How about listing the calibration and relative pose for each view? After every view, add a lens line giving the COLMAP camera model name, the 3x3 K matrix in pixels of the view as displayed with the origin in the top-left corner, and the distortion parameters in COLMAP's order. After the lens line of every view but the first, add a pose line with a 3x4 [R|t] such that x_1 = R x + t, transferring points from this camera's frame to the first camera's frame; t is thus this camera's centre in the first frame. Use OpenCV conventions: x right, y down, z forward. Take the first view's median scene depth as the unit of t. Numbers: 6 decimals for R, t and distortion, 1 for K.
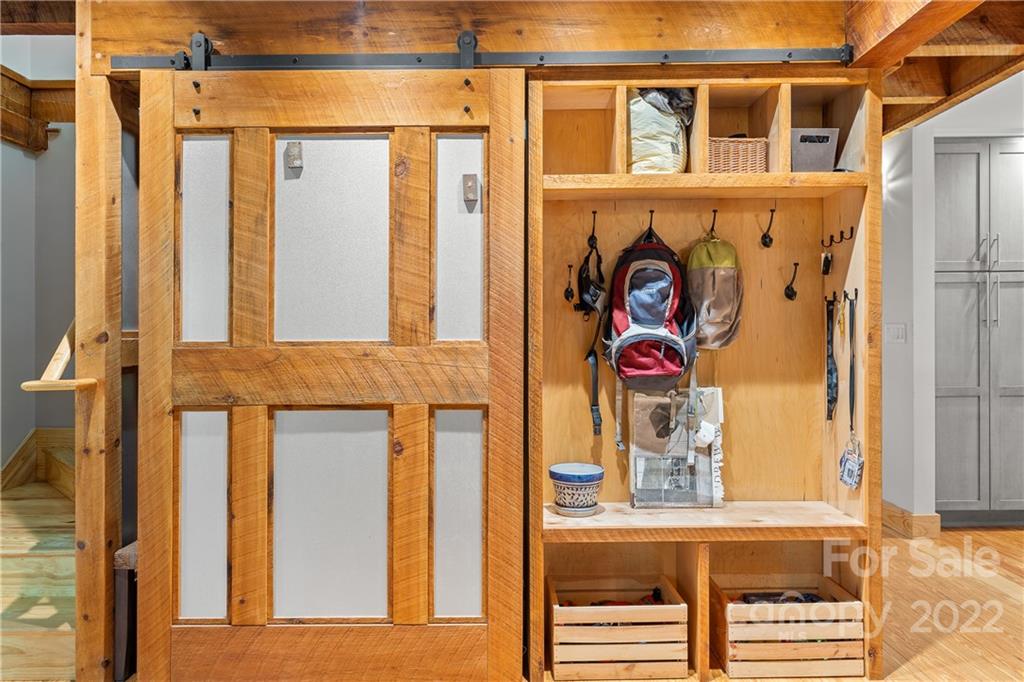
lens RADIAL K [[706.2, 0, 512.8], [0, 706.2, 365.9], [0, 0, 1]] dist [0.008623, 0.000597]
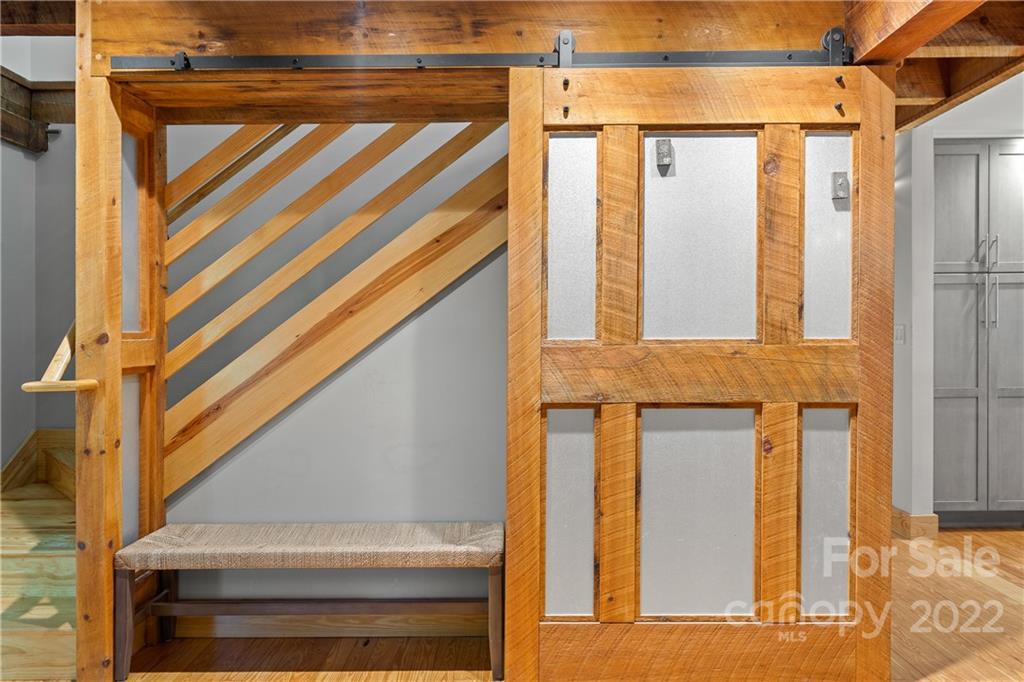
lens RADIAL K [[705.6, 0, 511.9], [0, 705.6, 370.8], [0, 0, 1]] dist [0.006087, 0.002559]
pose [[1.000000, 0.000369, -0.000049, -0.522862], [-0.000368, 0.999985, 0.005402, 0.004280], [0.000051, -0.005402, 0.999985, 0.001713]]
